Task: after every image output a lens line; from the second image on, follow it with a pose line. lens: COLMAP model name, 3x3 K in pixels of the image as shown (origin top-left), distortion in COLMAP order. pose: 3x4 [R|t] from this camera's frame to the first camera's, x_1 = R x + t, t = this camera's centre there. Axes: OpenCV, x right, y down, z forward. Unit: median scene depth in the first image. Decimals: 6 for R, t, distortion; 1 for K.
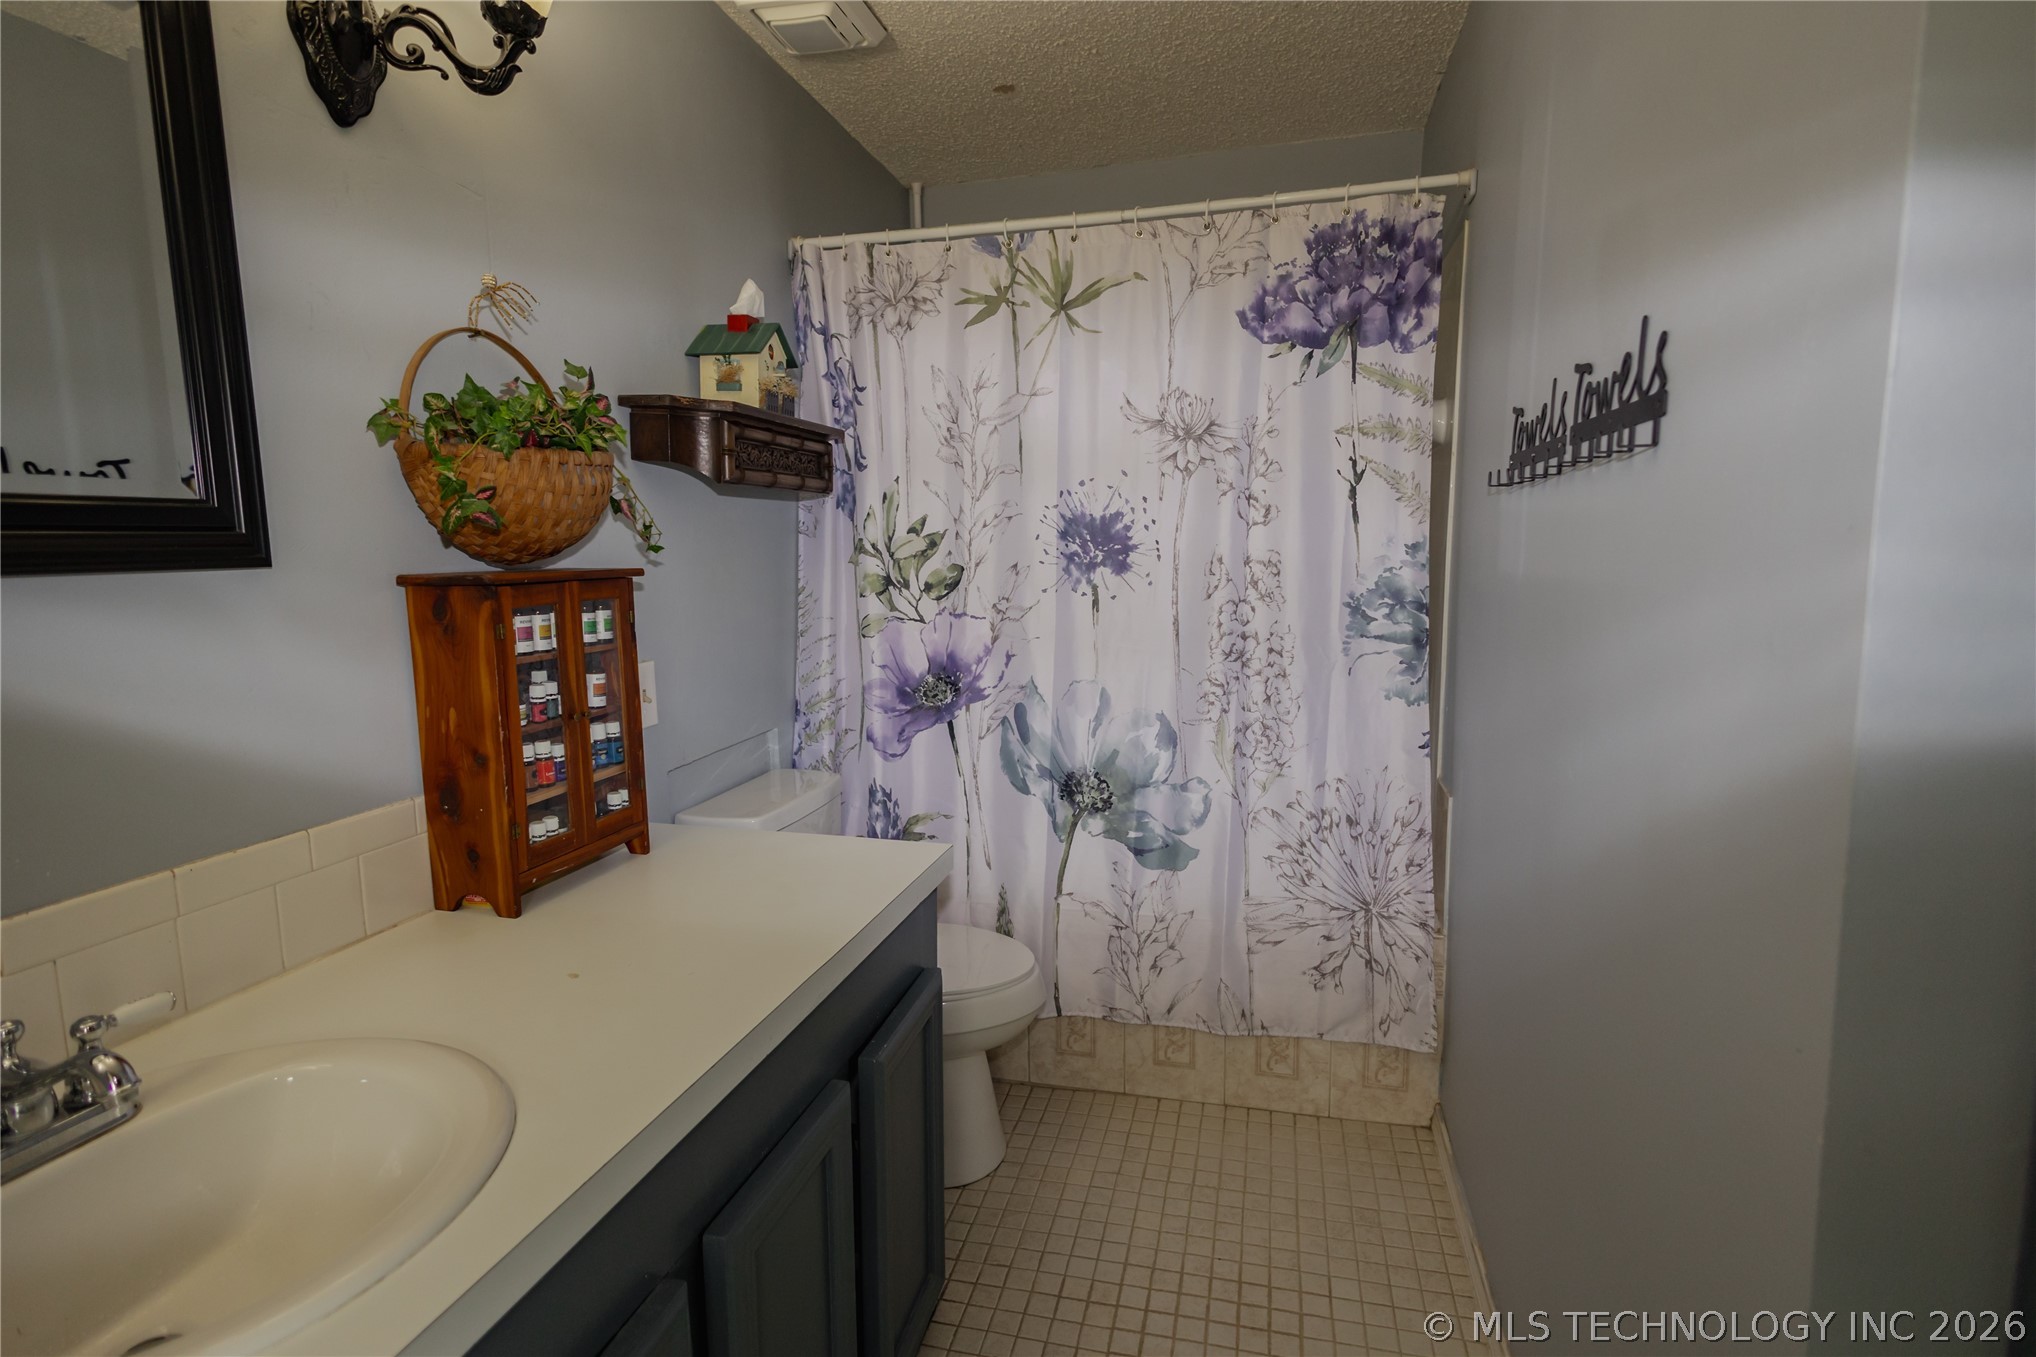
lens RADIAL K [[998.2, 0, 1003.0], [0, 998.2, 680.2], [0, 0, 1]] dist [0.009796, 0.000609]
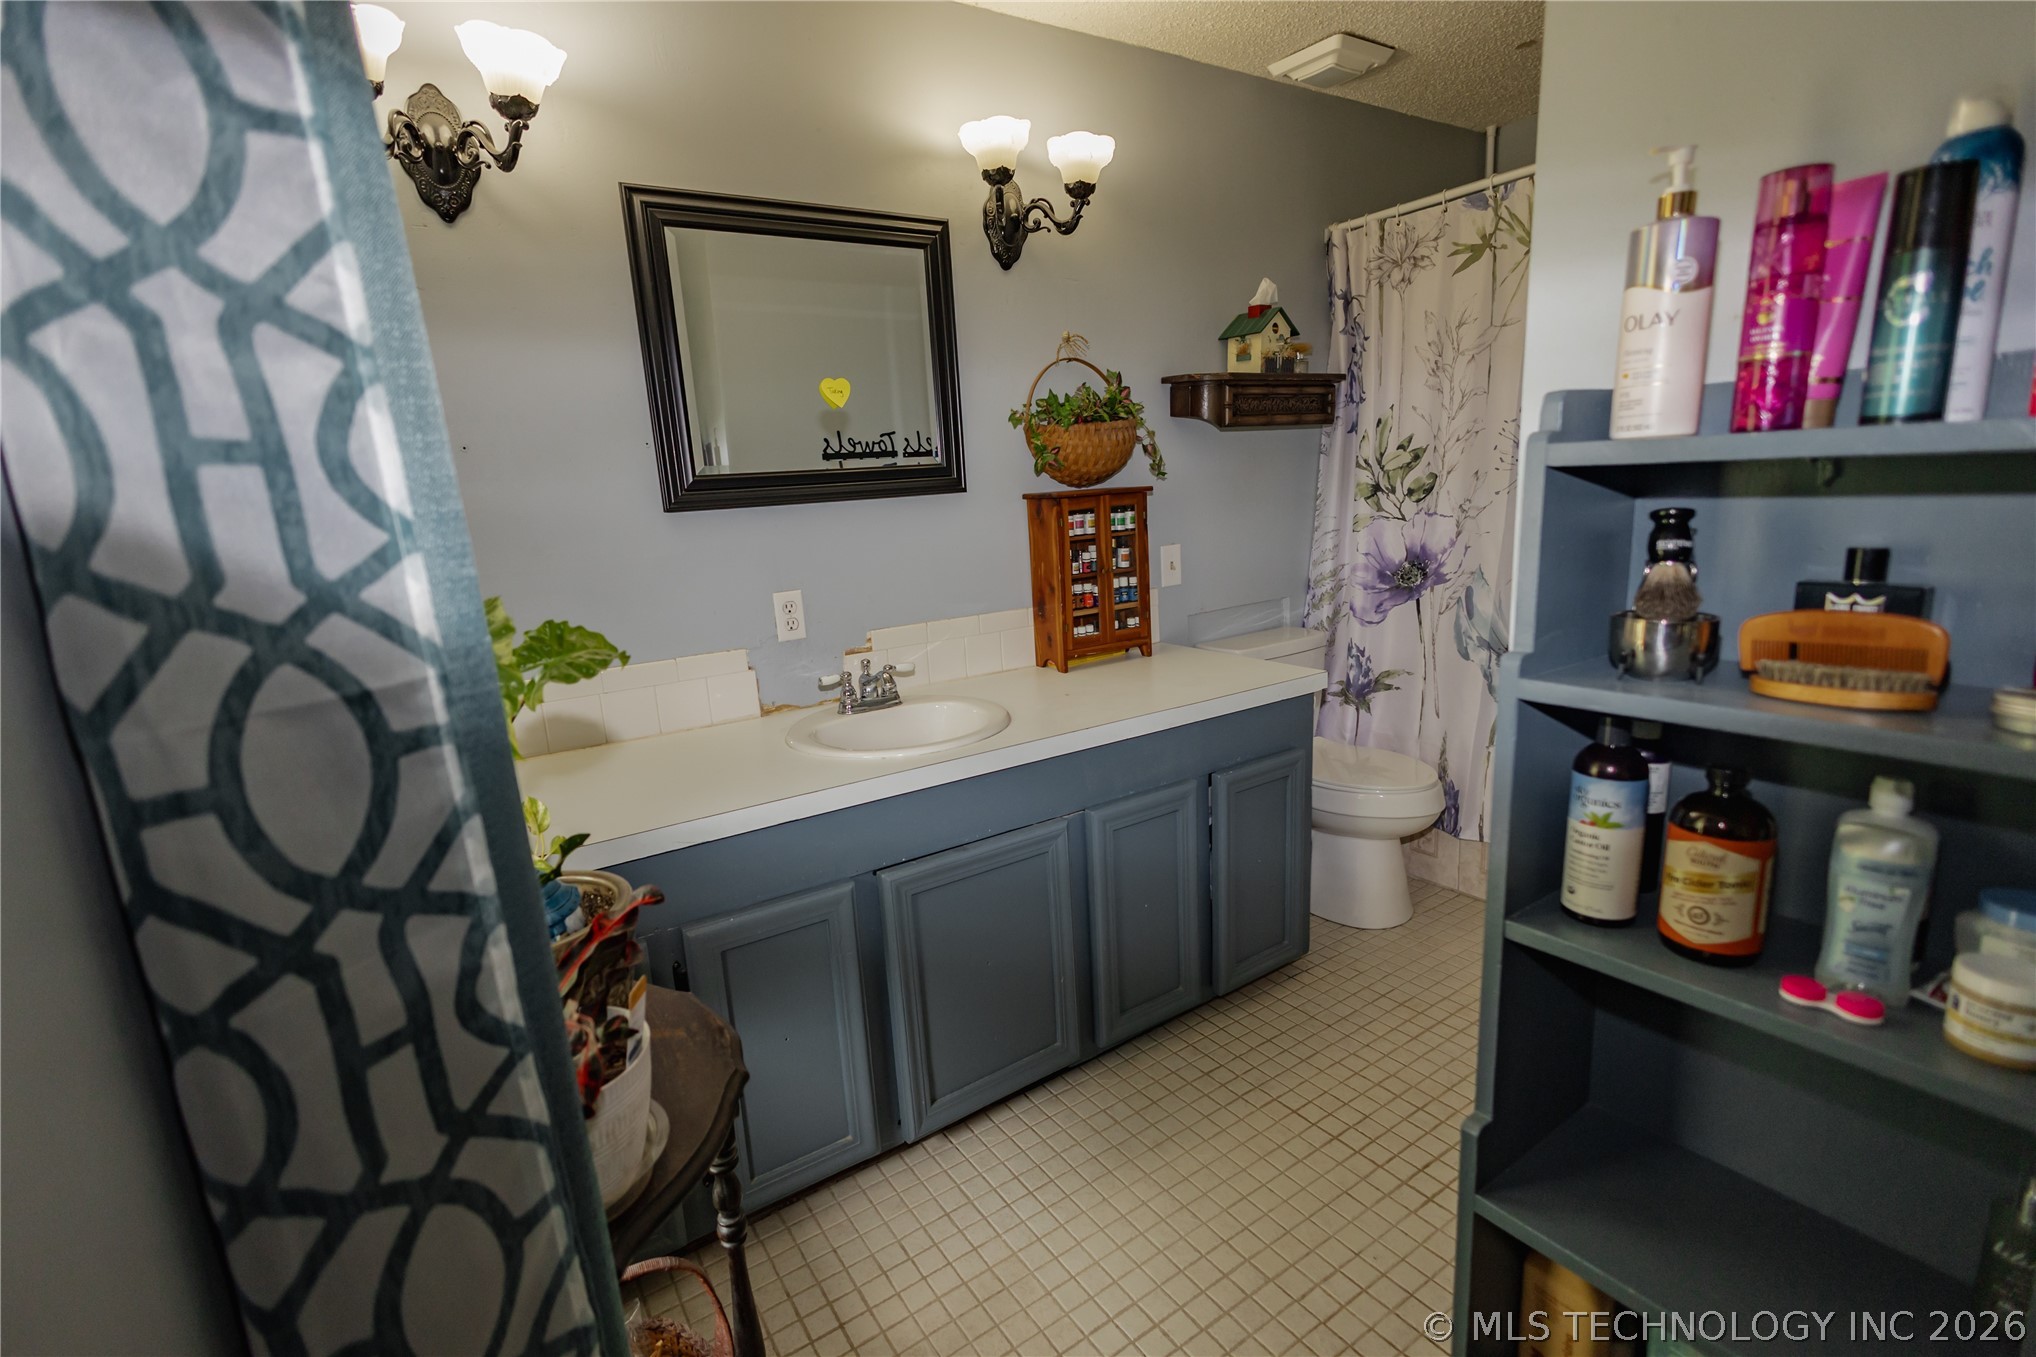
lens RADIAL K [[927.2, 0, 1018.0], [0, 927.2, 678.5], [0, 0, 1]] dist [0.016788, 0.000320]
pose [[0.743915, 0.109900, -0.659175, 0.377806], [-0.042246, 0.992146, 0.117738, 0.024867], [0.666937, -0.059739, 0.742715, -0.235211]]
